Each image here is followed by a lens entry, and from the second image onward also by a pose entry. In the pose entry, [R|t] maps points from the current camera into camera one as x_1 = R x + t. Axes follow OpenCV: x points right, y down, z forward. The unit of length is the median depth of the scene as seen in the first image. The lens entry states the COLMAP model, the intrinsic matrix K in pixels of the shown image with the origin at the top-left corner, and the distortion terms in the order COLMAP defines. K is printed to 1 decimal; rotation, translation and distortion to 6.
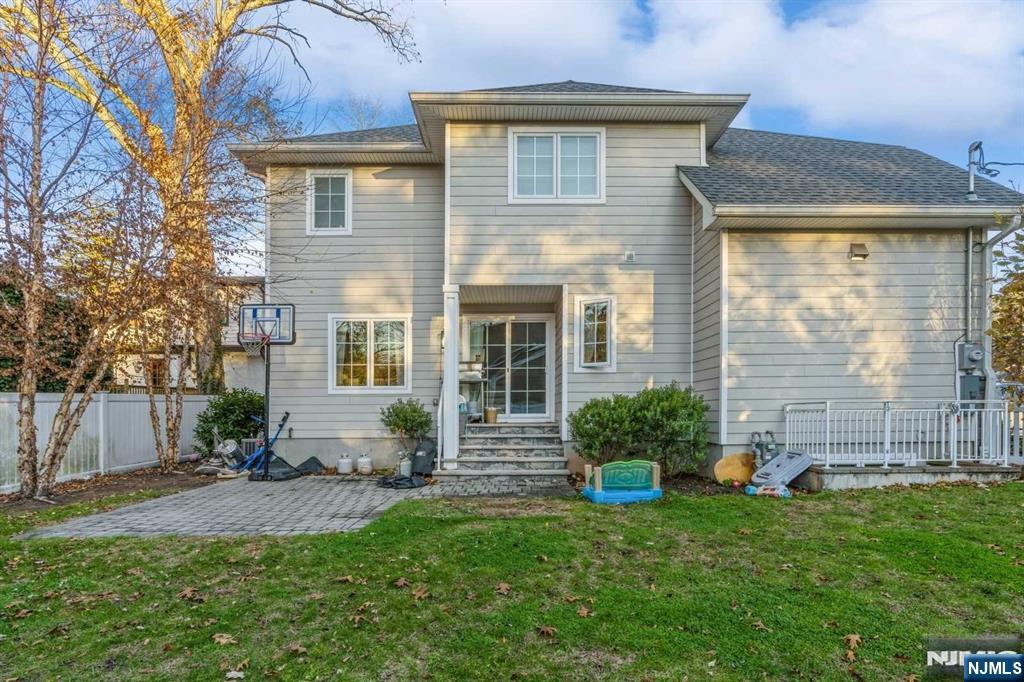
lens RADIAL K [[485.6, 0, 509.0], [0, 485.6, 412.3], [0, 0, 1]] dist [-0.009397, 0.000078]
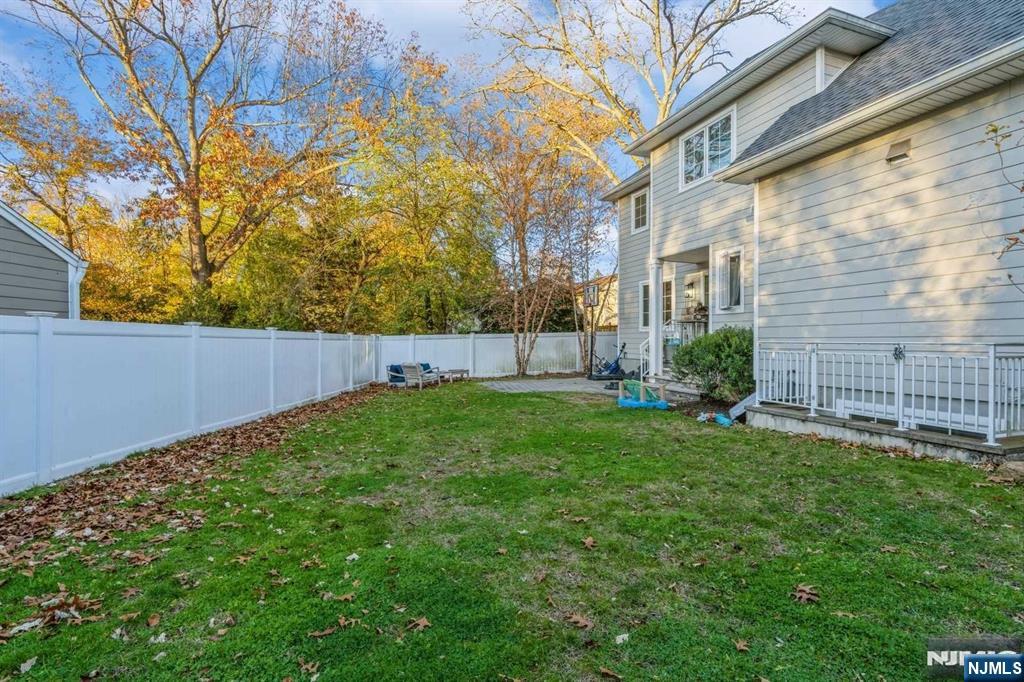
lens RADIAL K [[457.6, 0, 532.0], [0, 457.6, 331.2], [0, 0, 1]] dist [-0.001221, 0.000009]
pose [[0.359441, -0.009188, -0.933123, 1.049937], [-0.004049, 0.999927, -0.011405, -0.023619], [0.933159, 0.007878, 0.359377, 0.147889]]
